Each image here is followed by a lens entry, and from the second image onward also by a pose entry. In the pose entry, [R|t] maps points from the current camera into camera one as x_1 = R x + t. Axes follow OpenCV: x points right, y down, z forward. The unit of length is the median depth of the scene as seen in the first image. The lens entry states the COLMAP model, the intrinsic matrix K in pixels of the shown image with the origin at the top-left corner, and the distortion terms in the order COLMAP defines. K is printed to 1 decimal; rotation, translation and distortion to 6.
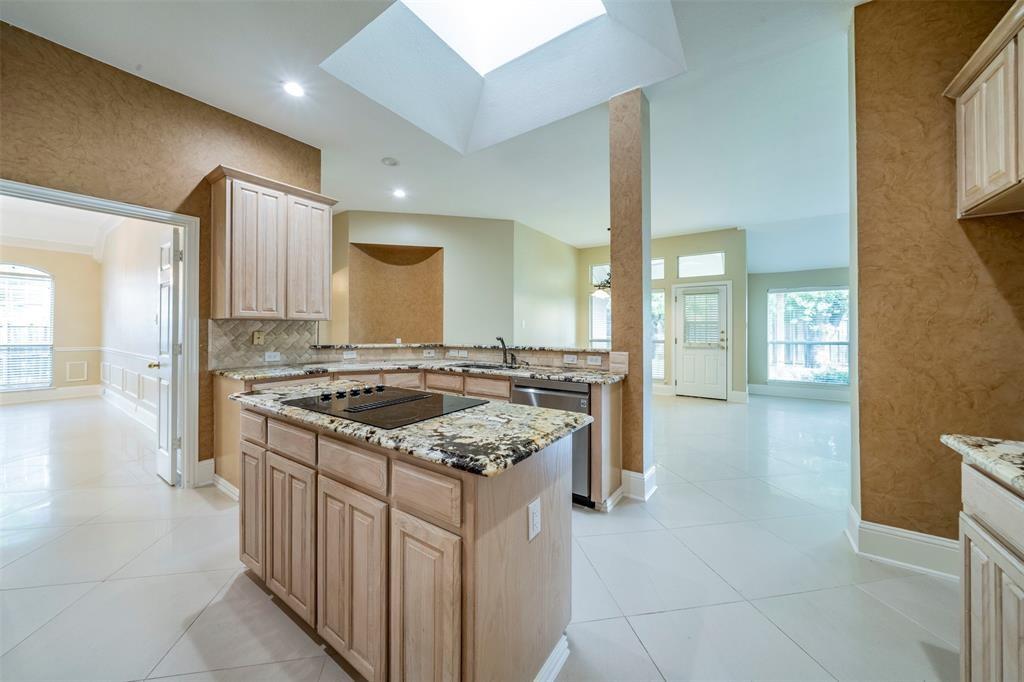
lens RADIAL K [[366.4, 0, 507.6], [0, 366.4, 331.9], [0, 0, 1]] dist [-0.001193, -0.000303]
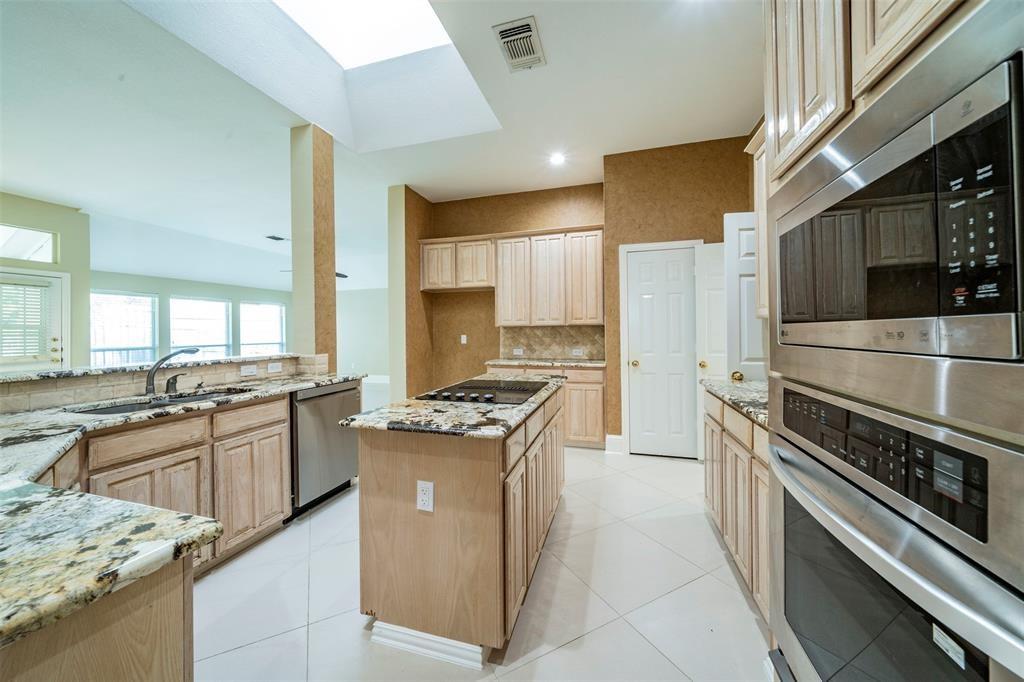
lens RADIAL K [[366.4, 0, 510.6], [0, 366.4, 326.6], [0, 0, 1]] dist [-0.001193, -0.000303]
pose [[-0.311935, 0.012224, 0.950025, -0.417090], [0.016099, 0.999842, -0.007578, -0.005335], [-0.949967, 0.012931, -0.312083, 0.350081]]
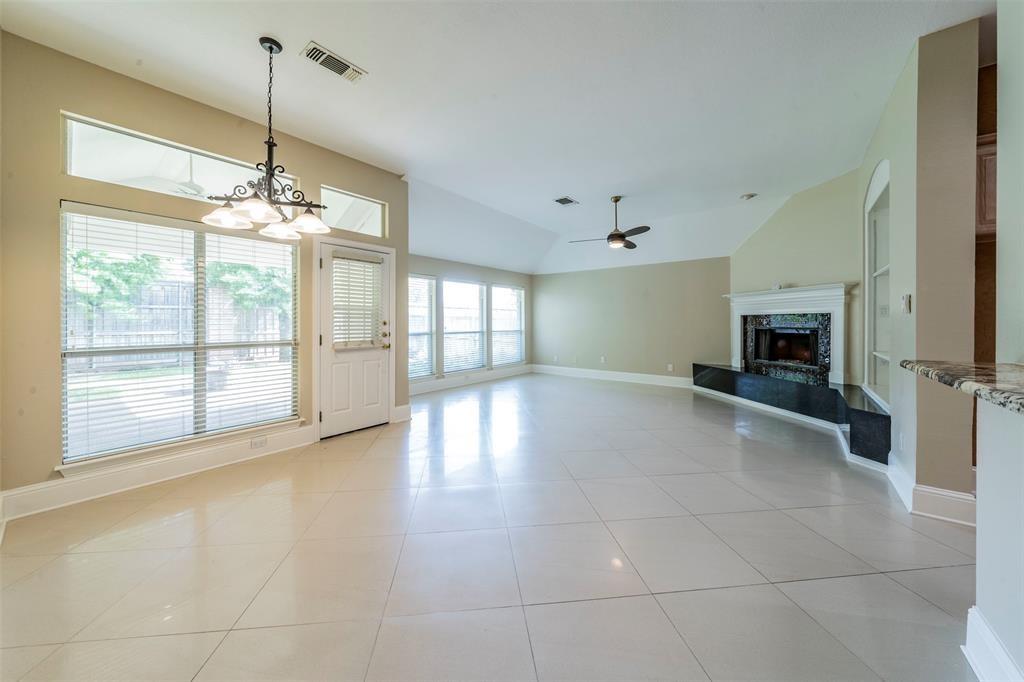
lens RADIAL K [[366.4, 0, 497.9], [0, 366.4, 319.6], [0, 0, 1]] dist [-0.001193, -0.000303]
pose [[0.073633, -0.000068, 0.997285, -0.066629], [0.004371, 0.999990, -0.000255, -0.004698], [-0.997276, 0.004378, 0.073632, 0.749512]]
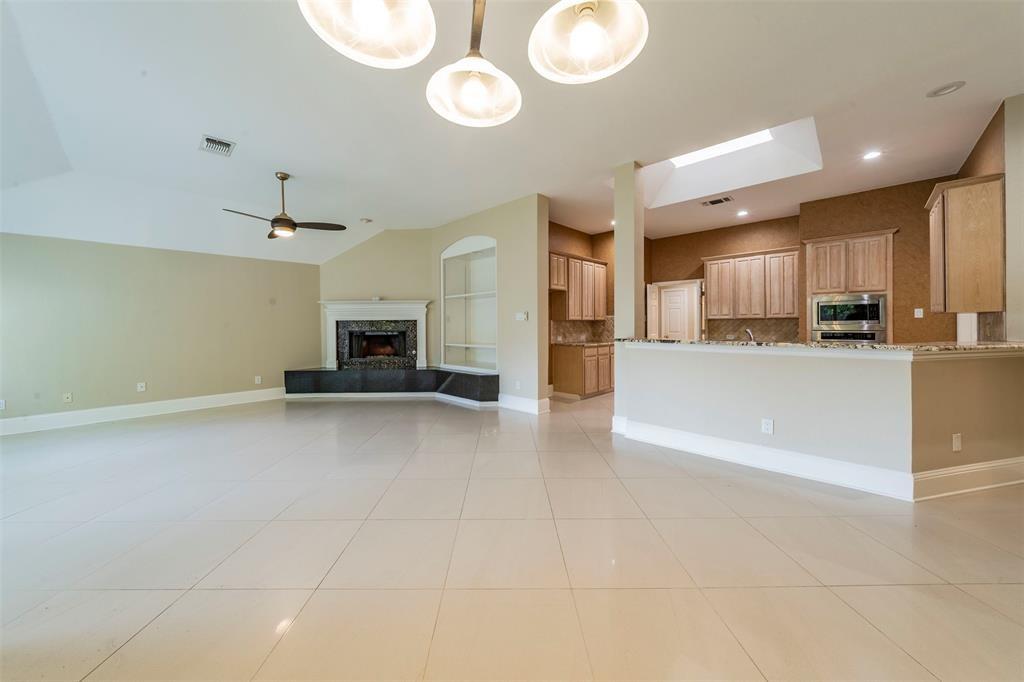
lens RADIAL K [[366.4, 0, 494.6], [0, 366.4, 323.0], [0, 0, 1]] dist [-0.001193, -0.000303]
pose [[-0.985986, 0.005120, 0.166747, 0.277496], [0.005131, 0.999987, -0.000367, -0.004015], [-0.166747, 0.000494, -0.986000, 1.133885]]
